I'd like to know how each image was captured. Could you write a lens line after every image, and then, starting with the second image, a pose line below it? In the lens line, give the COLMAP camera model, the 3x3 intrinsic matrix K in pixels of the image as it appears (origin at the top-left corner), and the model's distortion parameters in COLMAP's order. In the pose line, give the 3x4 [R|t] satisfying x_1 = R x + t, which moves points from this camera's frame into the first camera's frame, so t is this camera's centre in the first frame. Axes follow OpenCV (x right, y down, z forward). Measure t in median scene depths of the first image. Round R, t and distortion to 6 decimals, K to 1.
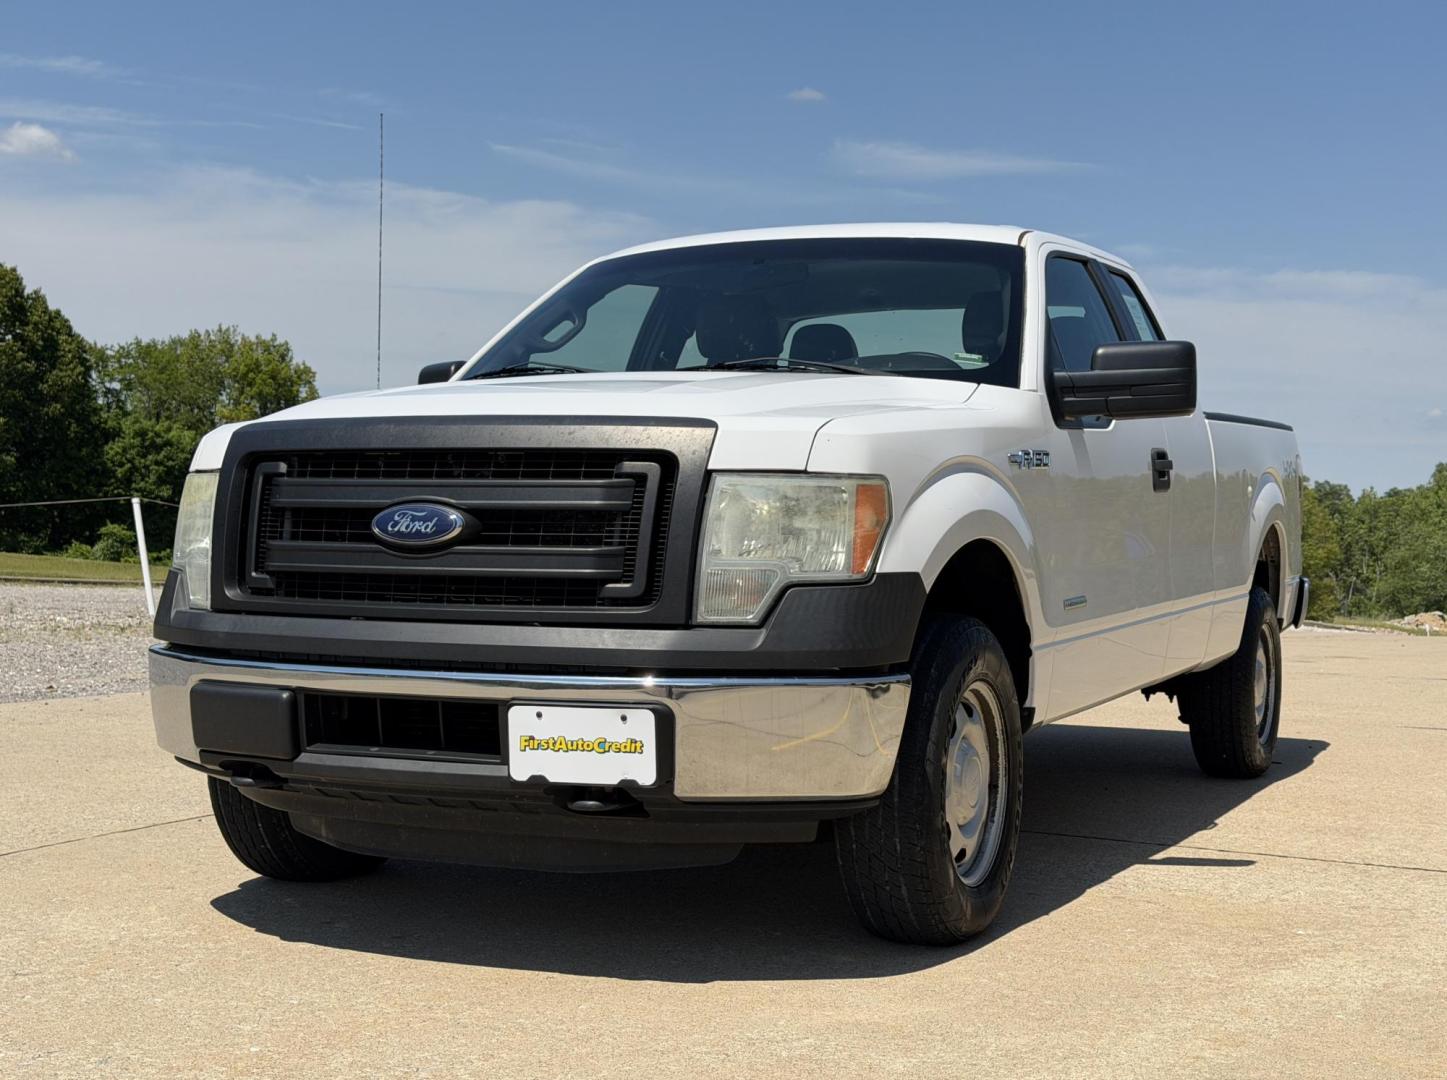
lens RADIAL K [[2028.7, 0, 723.5], [0, 2028.7, 540.0], [0, 0, 1]] dist [0.142591, -0.121530]
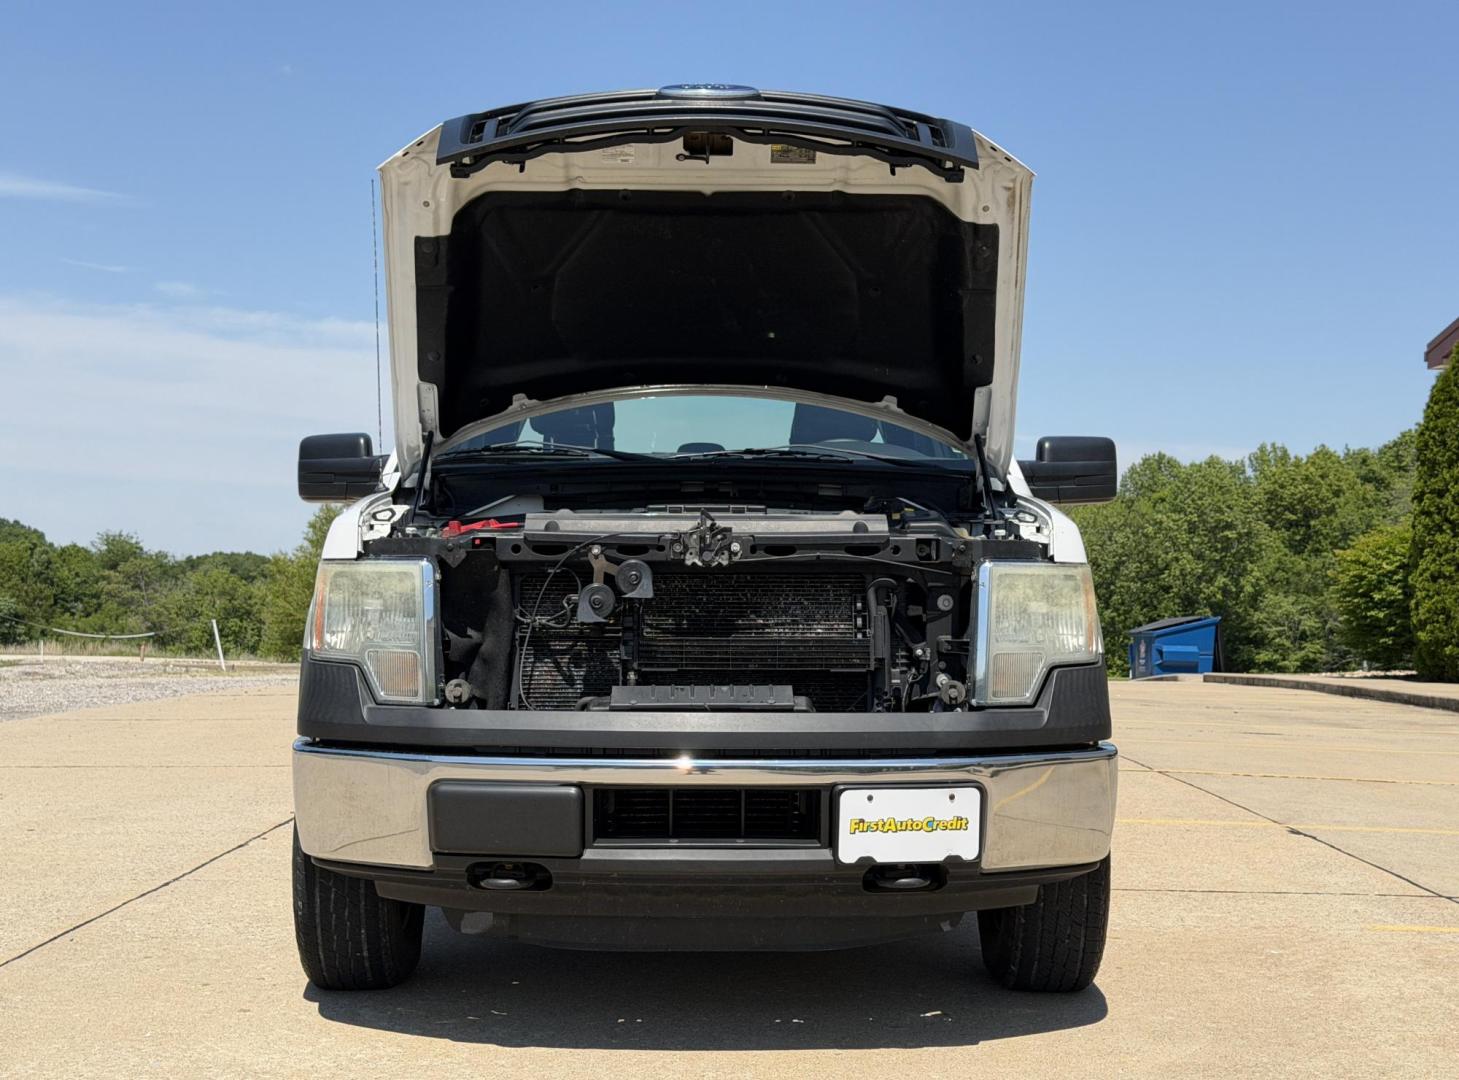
lens RADIAL K [[2075.8, 0, 729.5], [0, 2075.8, 540.0], [0, 0, 1]] dist [0.121062, -0.025031]
pose [[0.902073, 0.000314, 0.431583, -0.598454], [0.009484, 0.999744, -0.020551, -0.023998], [-0.431479, 0.022631, 0.901839, 0.067801]]
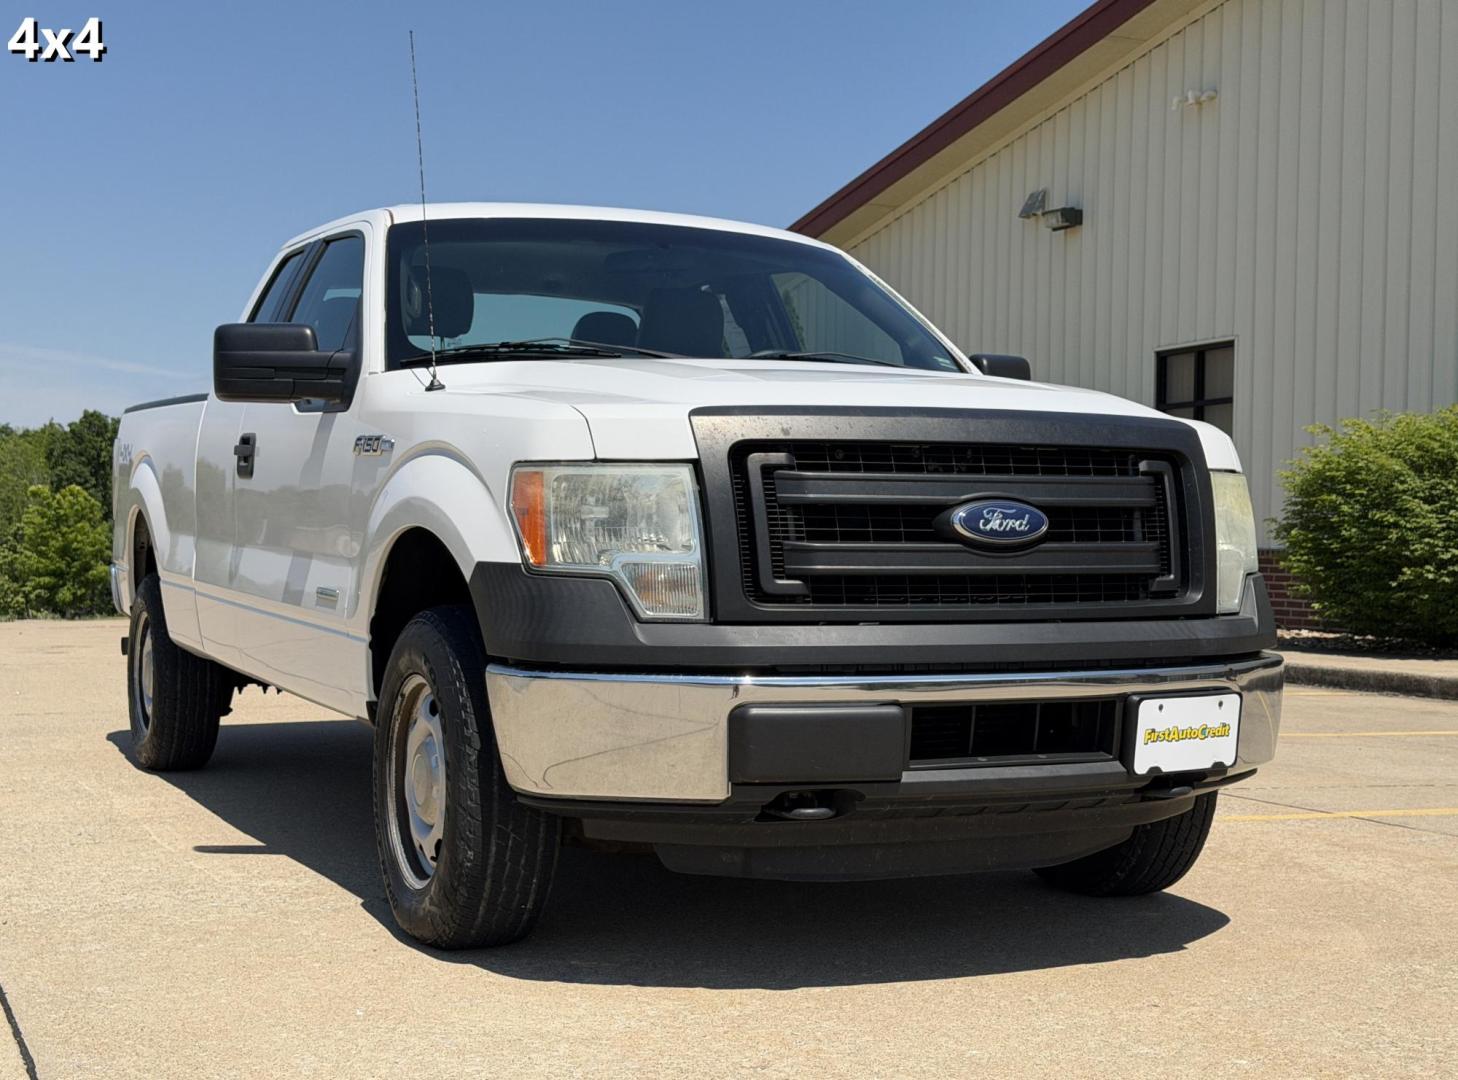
lens RADIAL K [[2074.4, 0, 729.0], [0, 2074.4, 540.0], [0, 0, 1]] dist [0.121062, -0.025031]
pose [[0.653181, -0.015187, 0.757050, -1.000291], [0.007830, 0.999881, 0.013303, -0.013568], [-0.757162, -0.002761, 0.653222, 0.466527]]
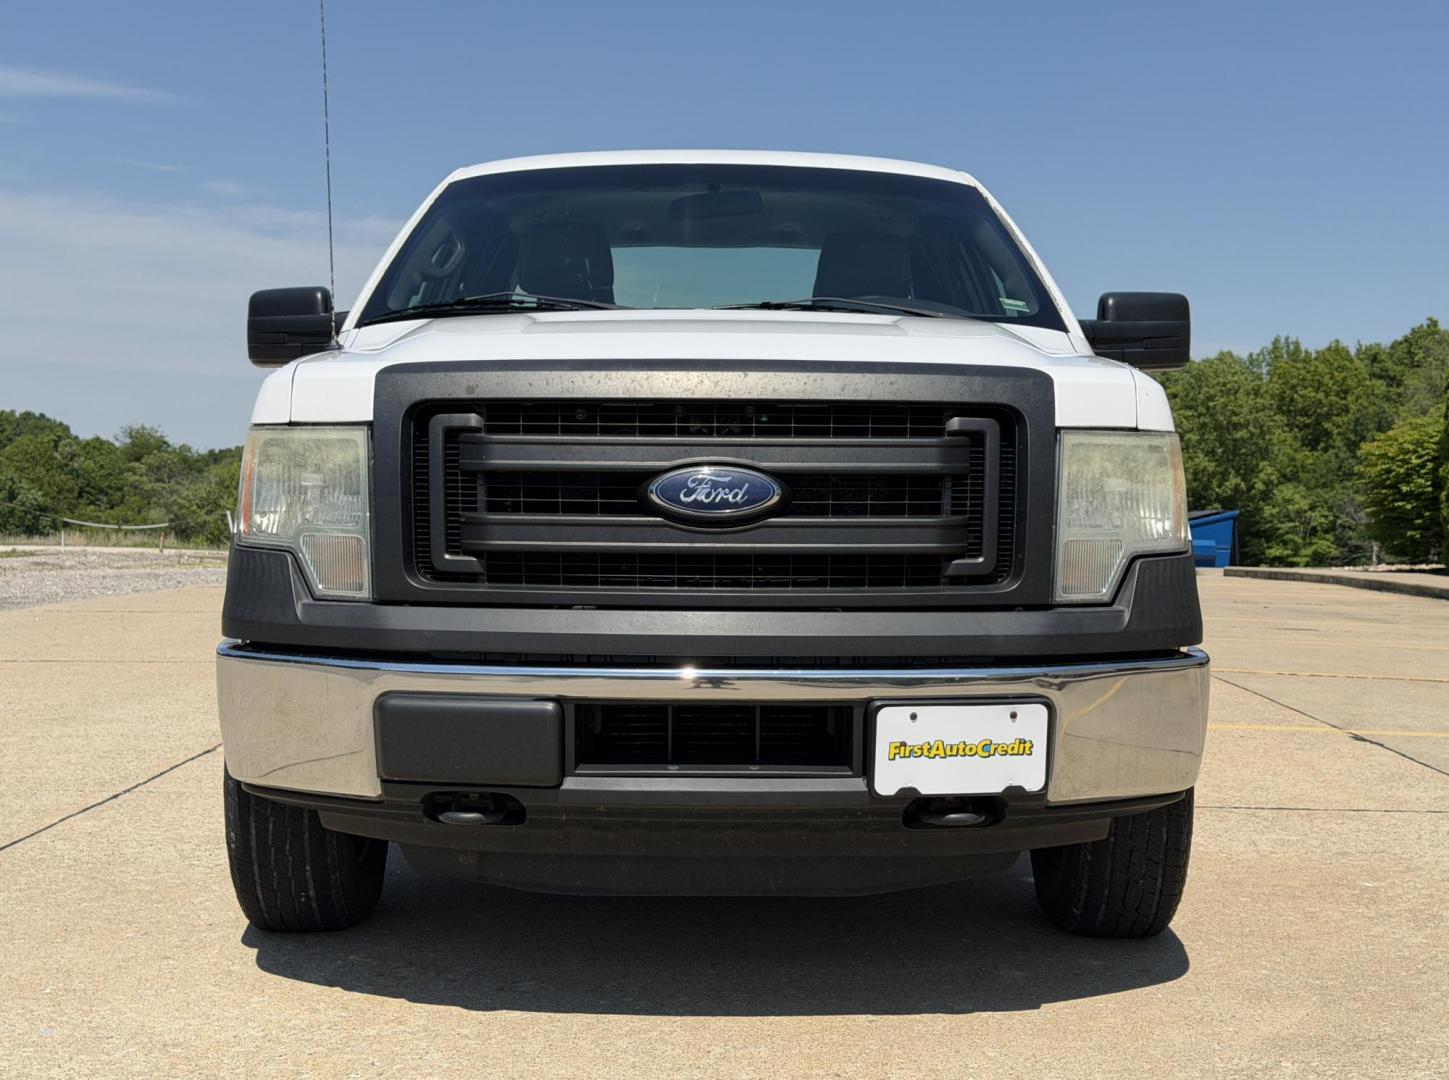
lens RADIAL K [[2031.5, 0, 724.5], [0, 2031.5, 540.0], [0, 0, 1]] dist [0.142591, -0.121530]
pose [[0.906043, -0.019520, 0.422734, -0.506280], [0.007437, 0.999516, 0.030213, -0.013431], [-0.423119, -0.024230, 0.905750, 0.259408]]
